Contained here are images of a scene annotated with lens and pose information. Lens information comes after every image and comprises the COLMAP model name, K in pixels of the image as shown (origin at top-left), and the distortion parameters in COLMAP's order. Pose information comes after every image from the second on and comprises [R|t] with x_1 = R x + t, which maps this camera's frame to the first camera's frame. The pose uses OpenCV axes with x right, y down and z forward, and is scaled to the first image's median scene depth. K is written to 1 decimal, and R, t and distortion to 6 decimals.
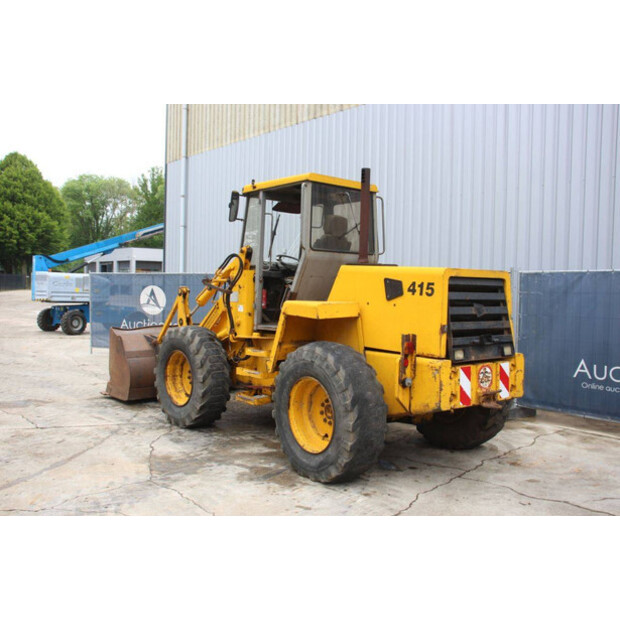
lens RADIAL K [[609.6, 0, 310.0], [0, 609.6, 295.6], [0, 0, 1]] dist [-0.191802, 0.271719]
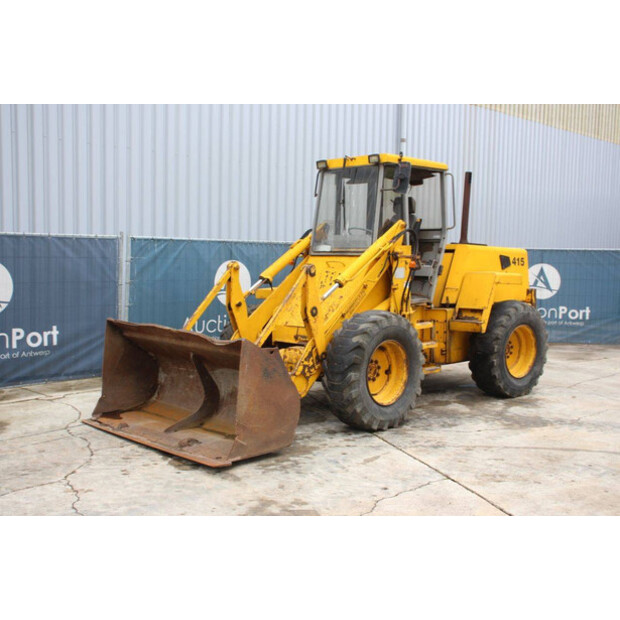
lens RADIAL K [[751.1, 0, 310.0], [0, 751.1, 310.0], [0, 0, 1]] dist [-0.009254, 0.009427]
pose [[-0.089802, -0.081038, 0.992657, -1.647916], [0.015728, 0.996445, 0.082771, -0.052416], [-0.995835, 0.023046, -0.088208, 1.594538]]
